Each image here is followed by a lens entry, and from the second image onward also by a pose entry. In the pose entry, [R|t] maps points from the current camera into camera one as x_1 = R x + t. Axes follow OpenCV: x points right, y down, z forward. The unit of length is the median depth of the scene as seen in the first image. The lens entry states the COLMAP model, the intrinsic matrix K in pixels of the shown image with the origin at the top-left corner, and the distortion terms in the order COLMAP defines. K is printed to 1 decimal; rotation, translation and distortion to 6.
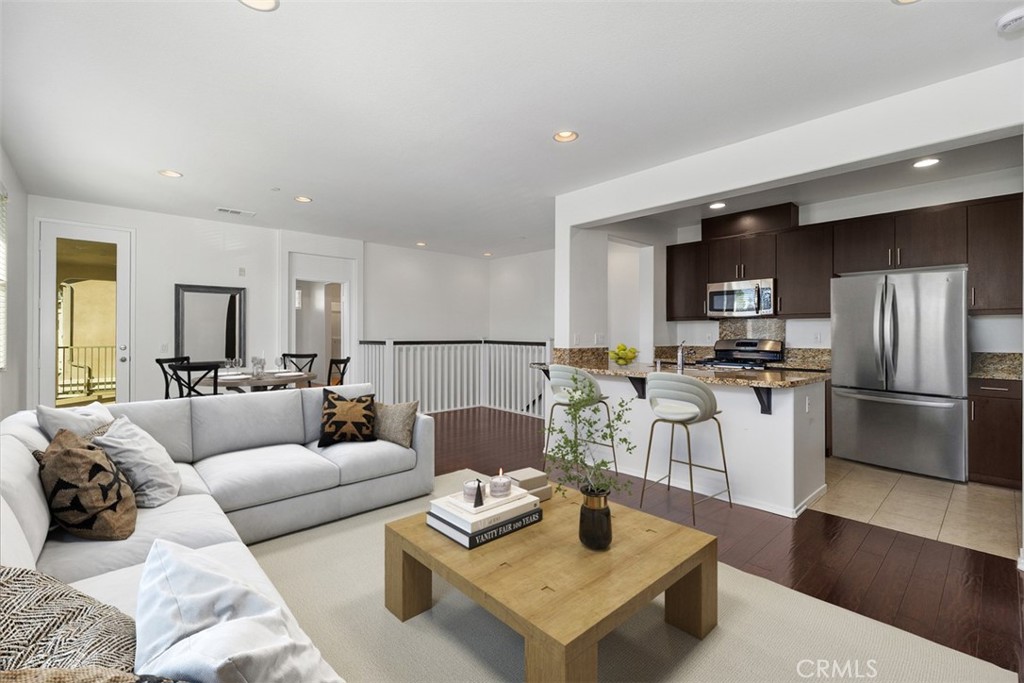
lens RADIAL K [[450.5, 0, 512.9], [0, 450.5, 332.0], [0, 0, 1]] dist [-0.000543, 0.000003]
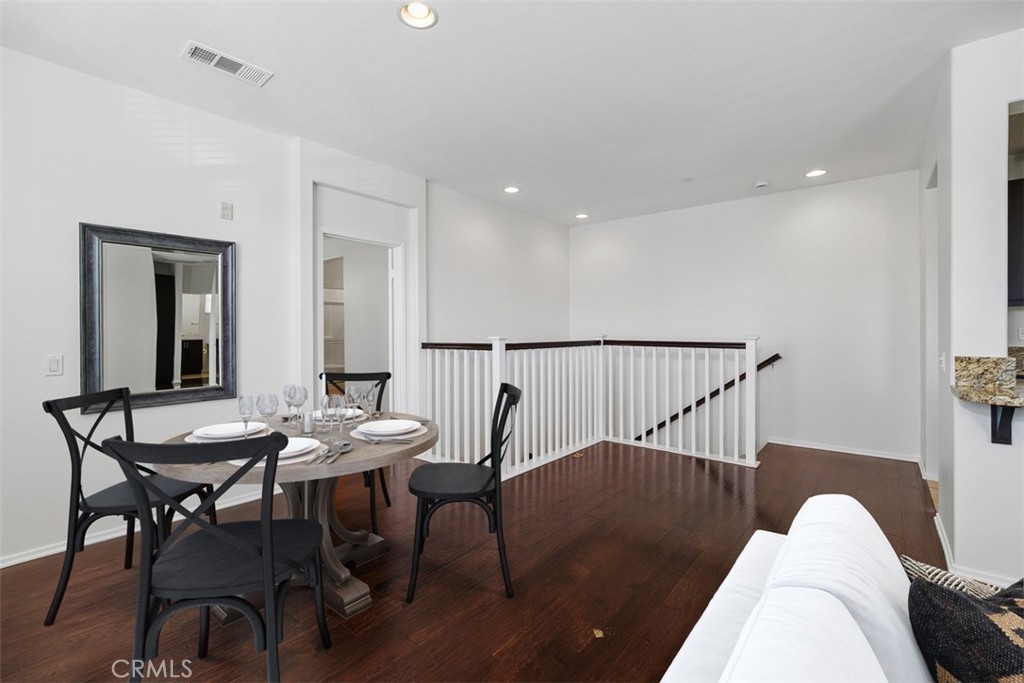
lens RADIAL K [[457.5, 0, 509.6], [0, 457.5, 332.2], [0, 0, 1]] dist [0.035348, 0.000065]
pose [[0.990218, -0.006396, 0.139381, -0.401629], [0.005555, 0.999964, 0.006425, 0.002413], [-0.139417, -0.005588, 0.990218, 0.483349]]
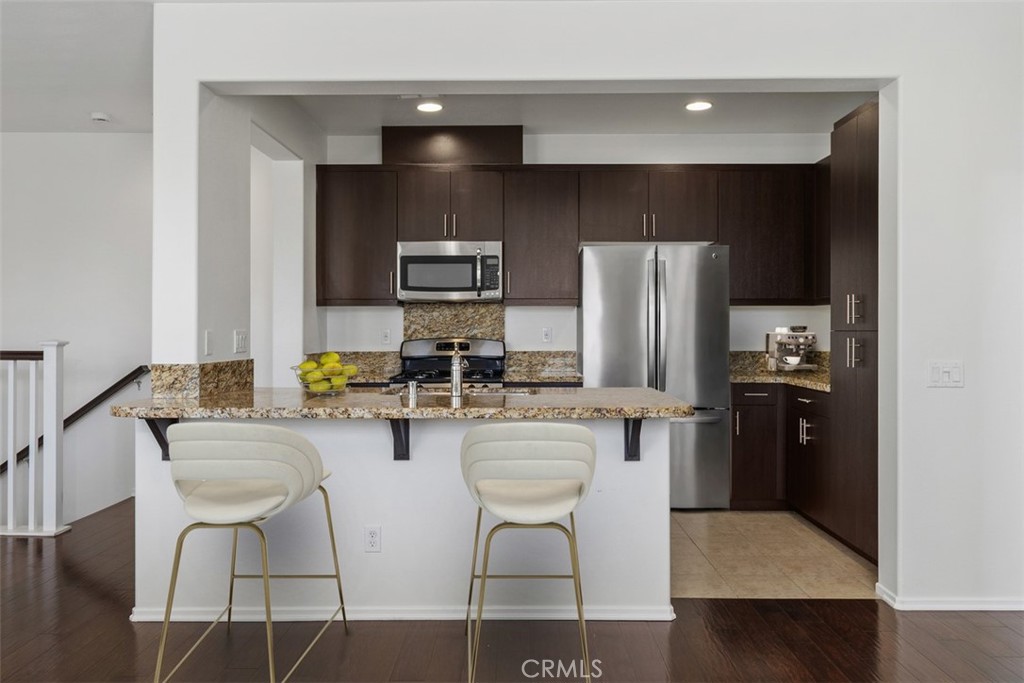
lens RADIAL K [[767.8, 0, 510.6], [0, 767.8, 327.3], [0, 0, 1]] dist [0.015106, 0.001805]
pose [[0.685875, -0.000861, 0.727719, -0.176561], [0.000142, 0.999999, 0.001049, 0.000148], [-0.727719, -0.000616, 0.685875, 0.231194]]
